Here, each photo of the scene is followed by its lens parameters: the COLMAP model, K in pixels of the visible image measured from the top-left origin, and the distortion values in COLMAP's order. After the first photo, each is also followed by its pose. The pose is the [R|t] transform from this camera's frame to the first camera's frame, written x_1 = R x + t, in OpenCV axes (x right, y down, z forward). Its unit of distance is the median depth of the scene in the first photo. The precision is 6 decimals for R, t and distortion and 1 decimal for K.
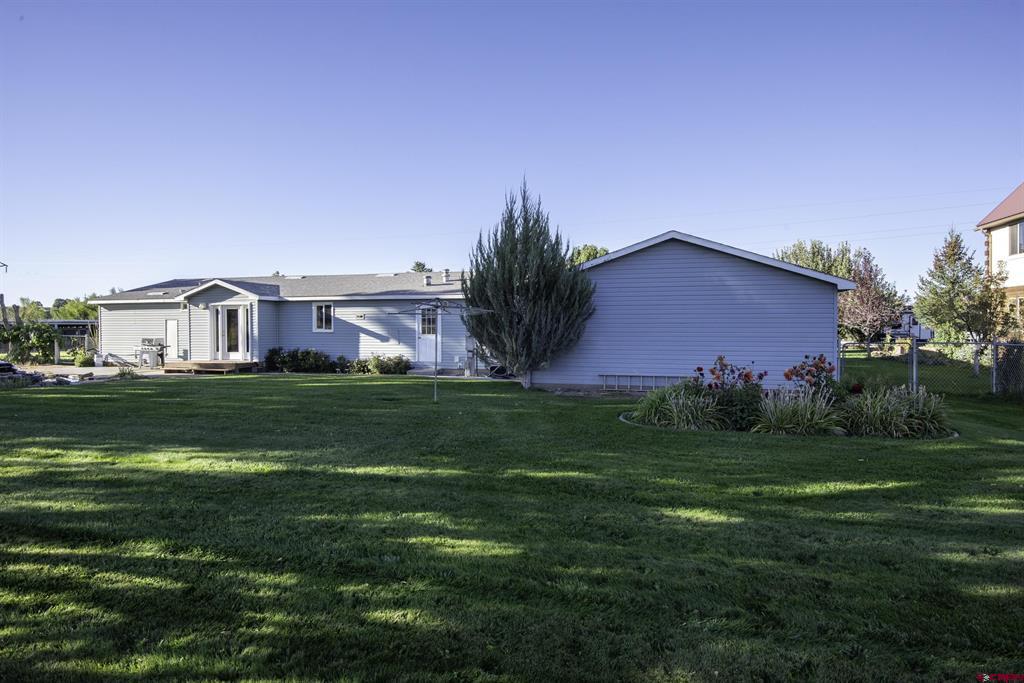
lens RADIAL K [[558.7, 0, 513.8], [0, 558.7, 342.6], [0, 0, 1]] dist [0.002517, -0.003493]
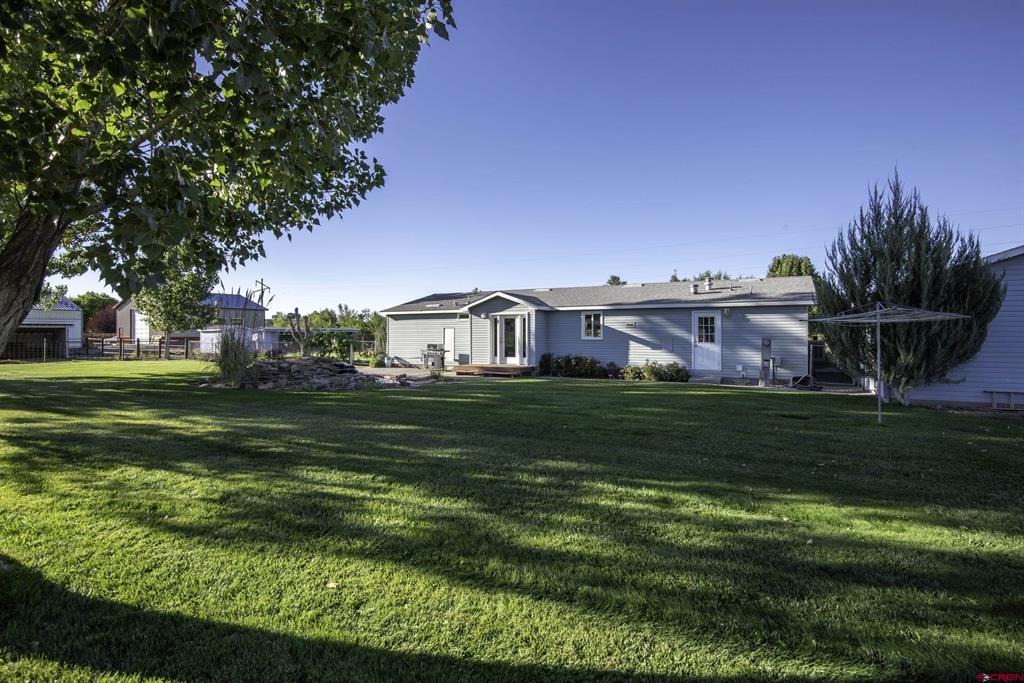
lens RADIAL K [[469.7, 0, 509.3], [0, 469.7, 337.2], [0, 0, 1]] dist [-0.018364, -0.001504]
pose [[0.970843, 0.003800, -0.239686, -0.280893], [-0.009130, 0.999735, -0.021132, -0.002994], [0.239543, 0.022704, 0.970620, 0.096801]]
